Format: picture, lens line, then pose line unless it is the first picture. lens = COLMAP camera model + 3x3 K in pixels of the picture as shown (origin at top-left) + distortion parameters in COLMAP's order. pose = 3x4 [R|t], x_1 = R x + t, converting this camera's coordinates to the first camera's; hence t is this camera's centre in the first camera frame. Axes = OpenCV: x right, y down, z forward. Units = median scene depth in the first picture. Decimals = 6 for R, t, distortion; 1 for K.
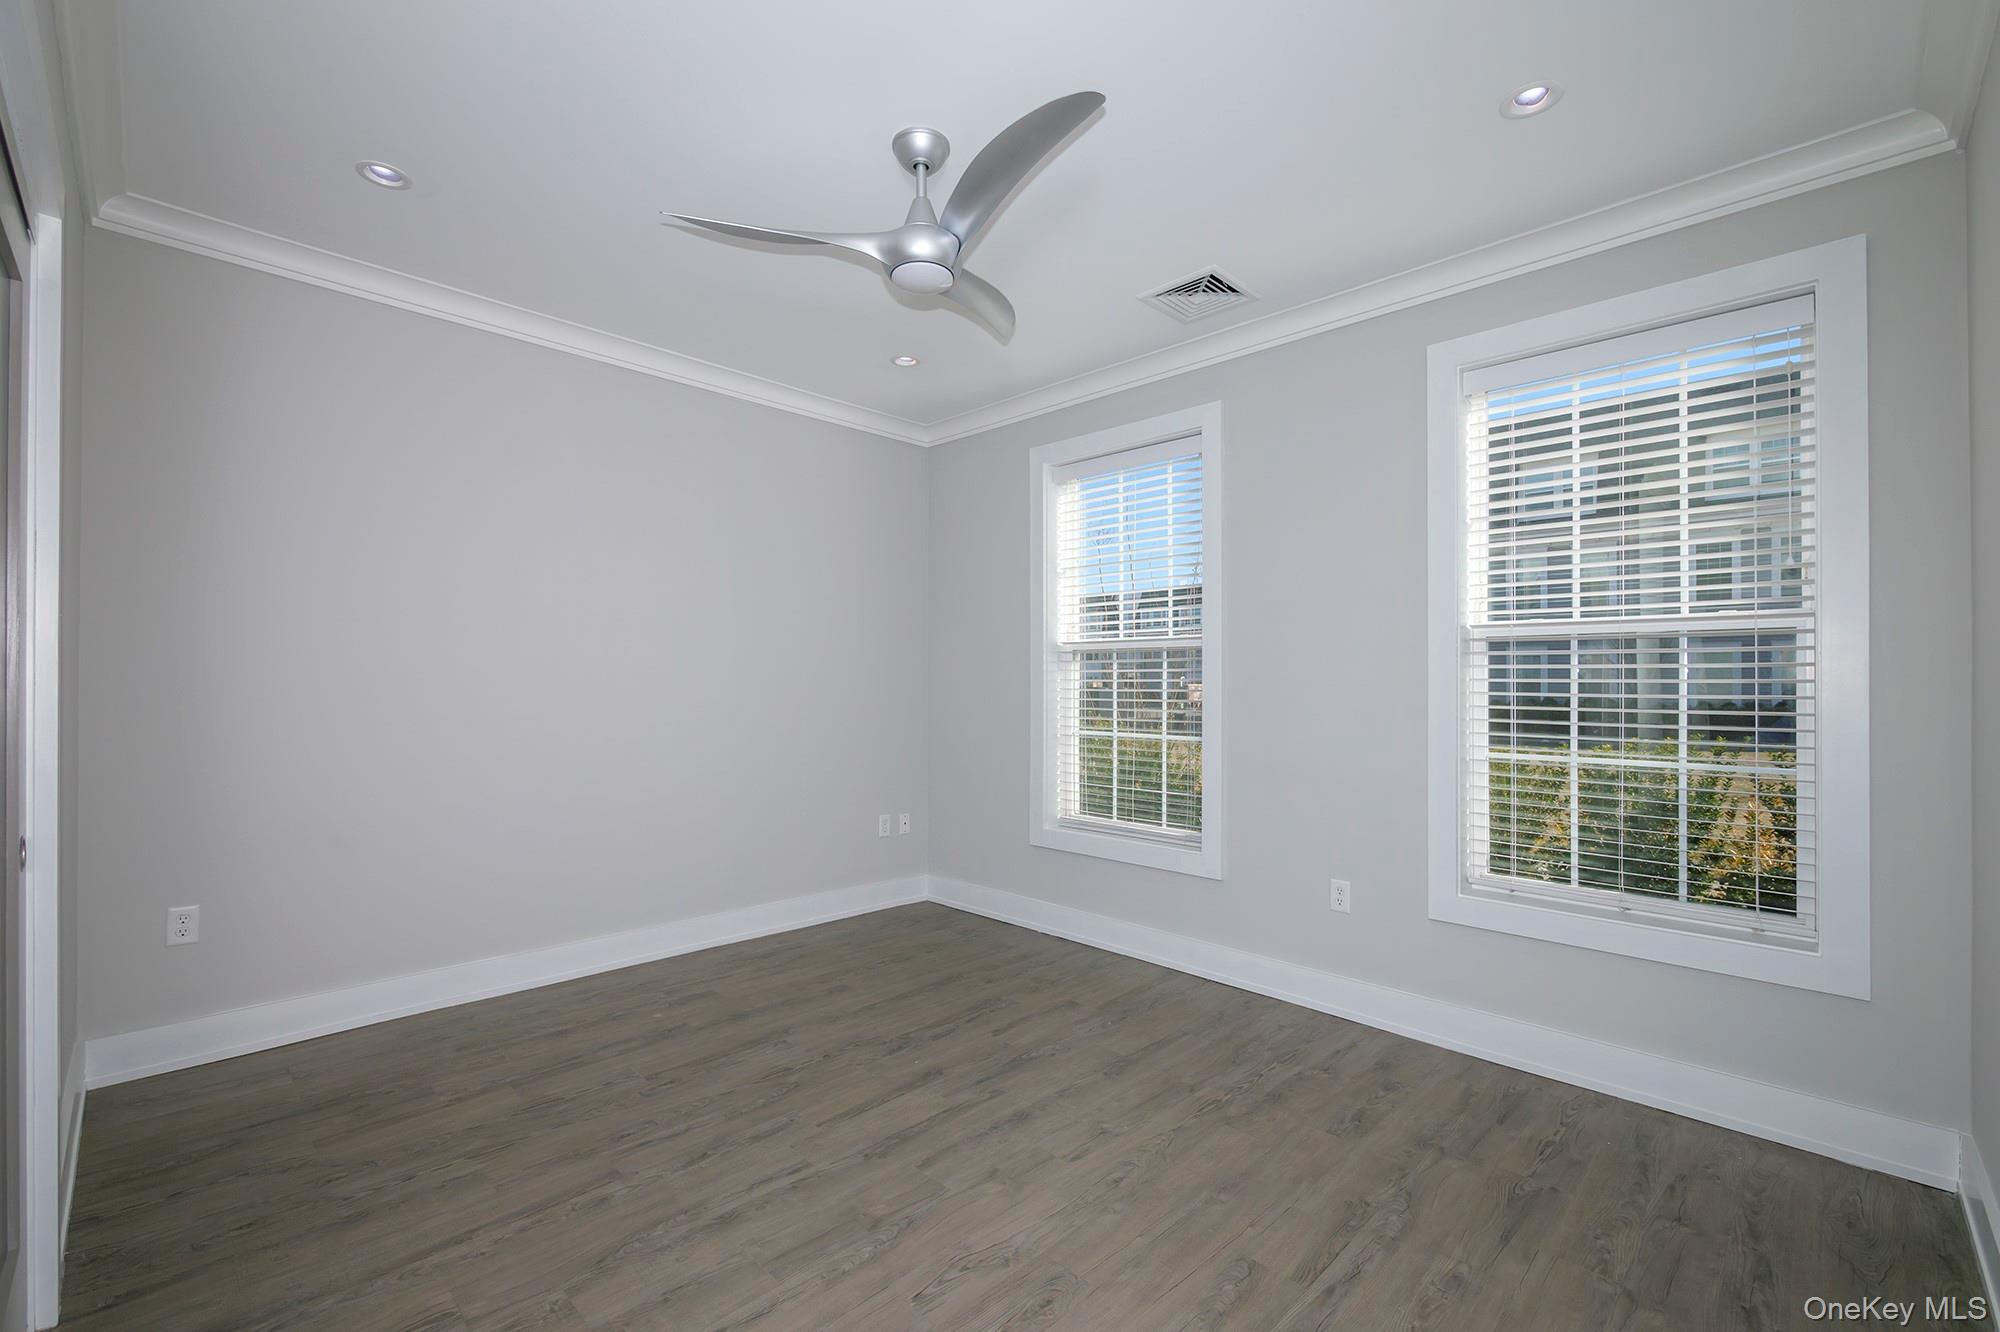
lens RADIAL K [[852.2, 0, 1000.7], [0, 852.2, 694.5], [0, 0, 1]] dist [0.015844, -0.001405]
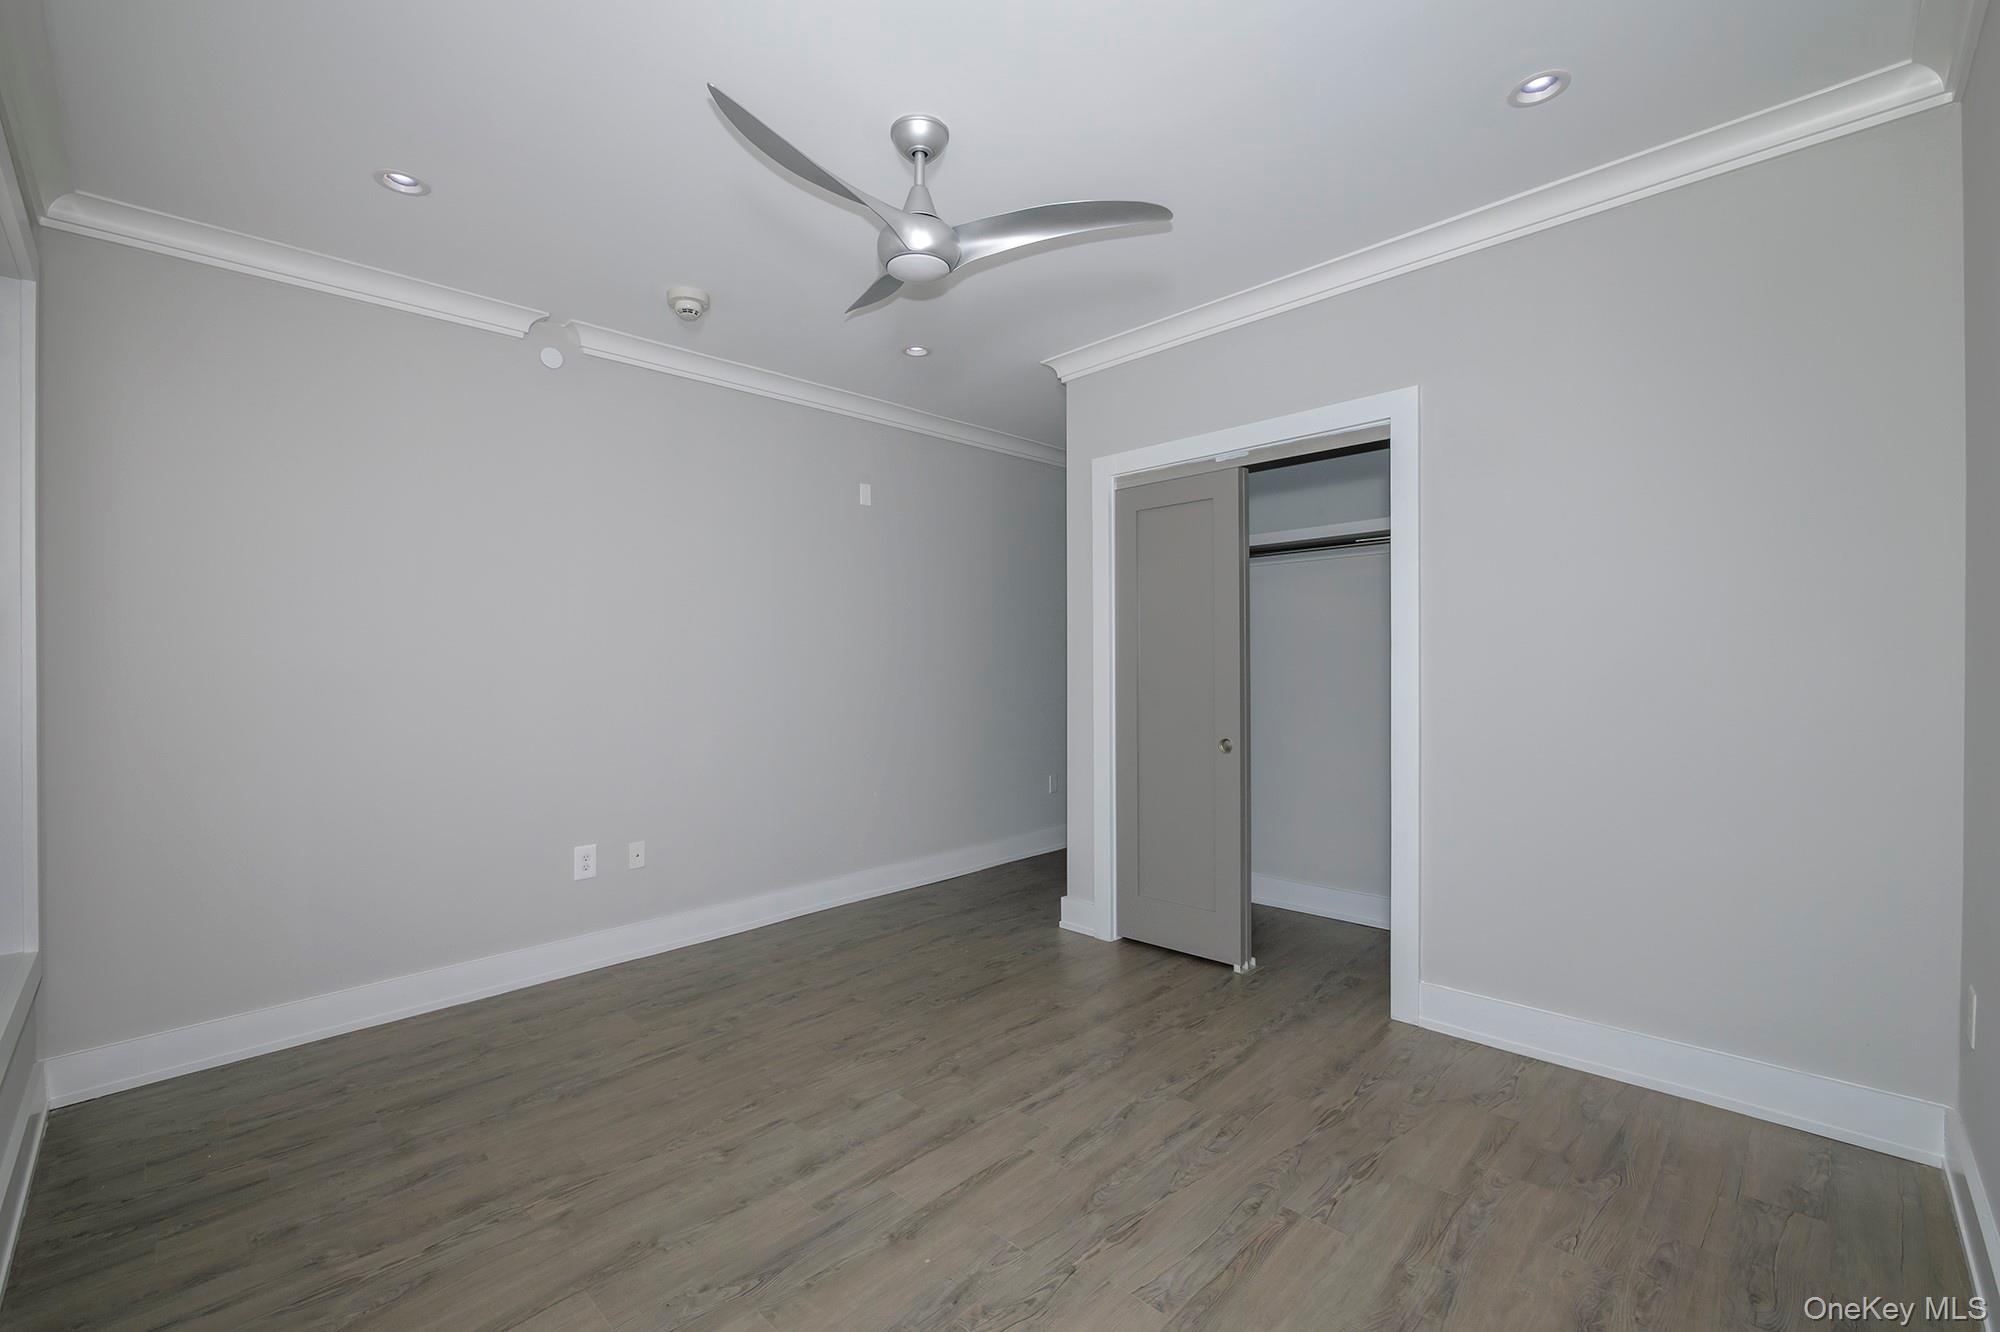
lens RADIAL K [[852.2, 0, 997.4], [0, 852.2, 670.5], [0, 0, 1]] dist [0.015844, -0.001405]
pose [[-0.999945, 0.009230, 0.004939, -0.186392], [0.009334, 0.999725, 0.021512, -0.038053], [-0.004739, 0.021557, -0.999756, 1.927471]]
